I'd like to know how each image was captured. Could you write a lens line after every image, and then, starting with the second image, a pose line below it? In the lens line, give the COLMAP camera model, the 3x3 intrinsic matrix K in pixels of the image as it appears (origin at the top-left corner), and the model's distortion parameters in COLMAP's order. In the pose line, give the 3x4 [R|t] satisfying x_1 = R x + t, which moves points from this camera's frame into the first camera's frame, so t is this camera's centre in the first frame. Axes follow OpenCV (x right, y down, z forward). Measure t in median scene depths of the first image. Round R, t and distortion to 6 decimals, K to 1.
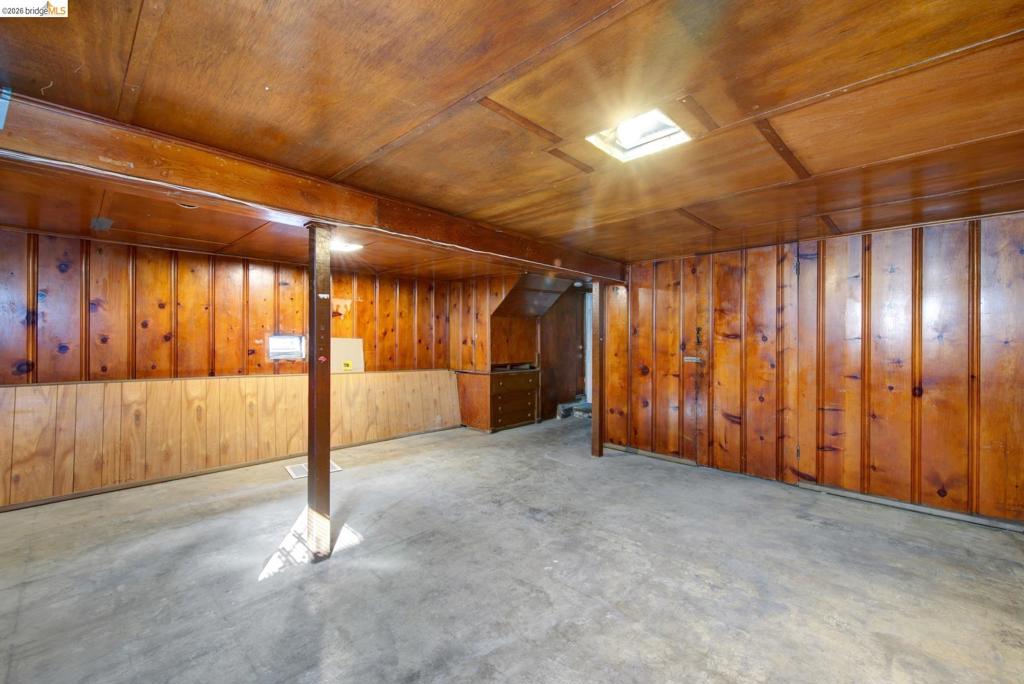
lens RADIAL K [[419.7, 0, 512.7], [0, 419.7, 339.1], [0, 0, 1]] dist [-0.000242, -0.000775]
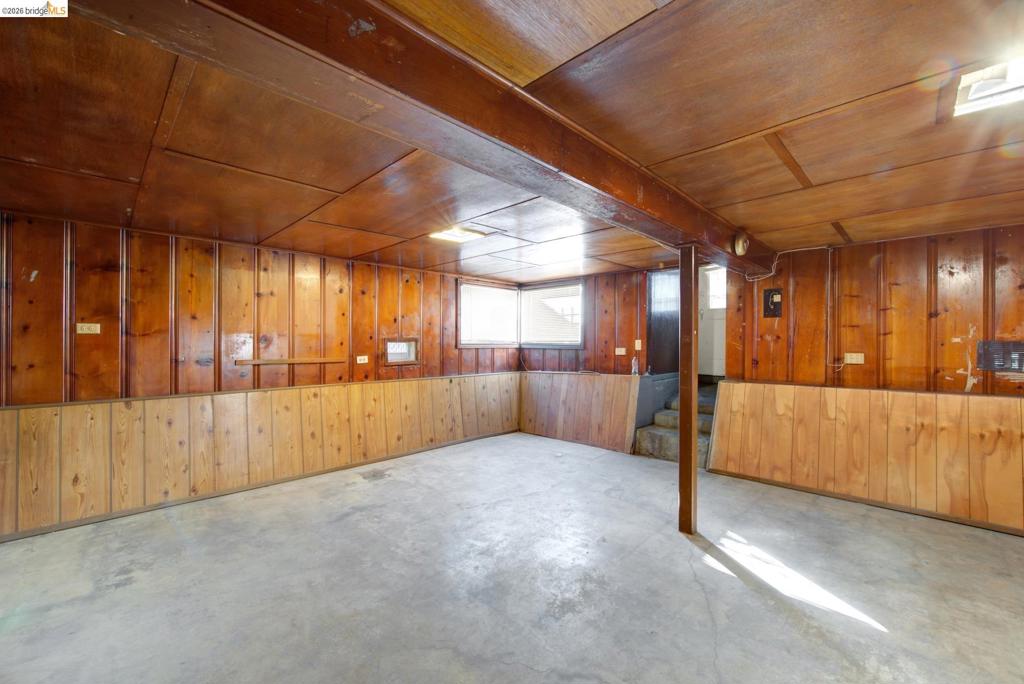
lens RADIAL K [[419.7, 0, 511.5], [0, 419.7, 341.5], [0, 0, 1]] dist [-0.000242, -0.000775]
pose [[-0.999735, -0.005963, 0.022247, 0.004295], [-0.005909, 0.999979, 0.002491, -0.002496], [-0.022261, 0.002359, -0.999749, 2.191284]]
